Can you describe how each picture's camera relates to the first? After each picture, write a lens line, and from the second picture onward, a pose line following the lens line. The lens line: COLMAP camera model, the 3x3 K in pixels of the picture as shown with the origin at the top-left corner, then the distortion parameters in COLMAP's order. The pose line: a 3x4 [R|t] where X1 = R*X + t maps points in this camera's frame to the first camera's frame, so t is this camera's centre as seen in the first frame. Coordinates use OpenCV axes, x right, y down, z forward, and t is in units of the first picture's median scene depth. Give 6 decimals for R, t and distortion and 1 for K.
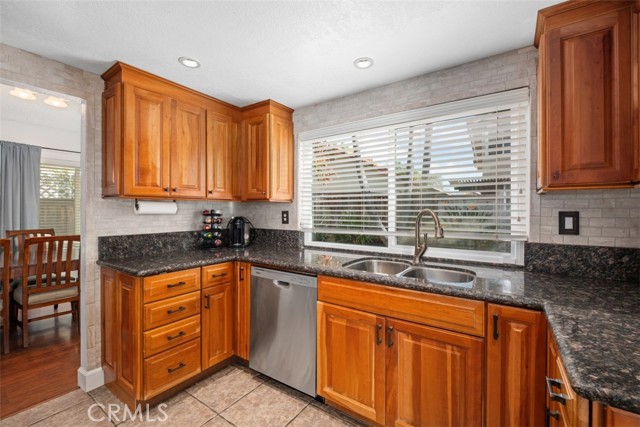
lens RADIAL K [[275.5, 0, 320.9], [0, 275.5, 211.1], [0, 0, 1]] dist [-0.004147, -0.001301]
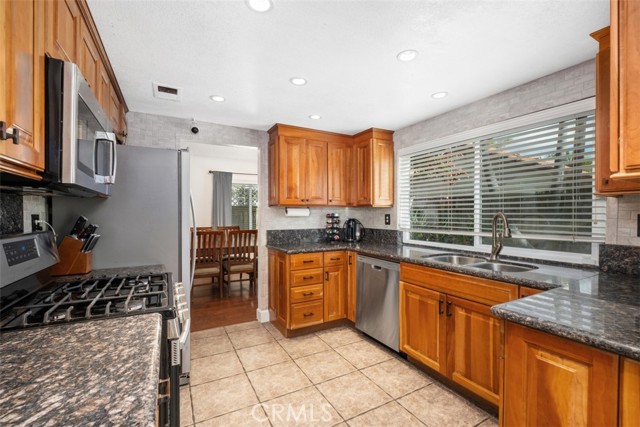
lens RADIAL K [[275.5, 0, 315.5], [0, 275.5, 216.3], [0, 0, 1]] dist [-0.004147, -0.001301]
pose [[0.889985, 0.000758, -0.455988, 0.202728], [0.003151, 0.999965, 0.007812, -0.002067], [0.455978, -0.008389, 0.889951, -0.336392]]
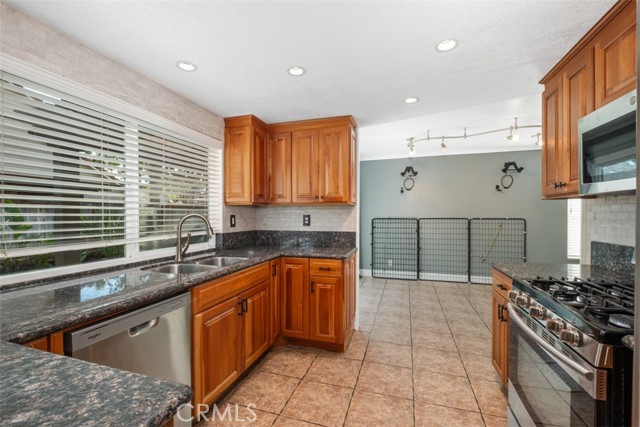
lens RADIAL K [[275.5, 0, 323.8], [0, 275.5, 215.6], [0, 0, 1]] dist [-0.004147, -0.001301]
pose [[-0.306443, -0.009064, 0.951846, -0.862124], [-0.002132, 0.999959, 0.008836, -0.008784], [-0.951887, 0.000679, -0.306449, 0.754051]]
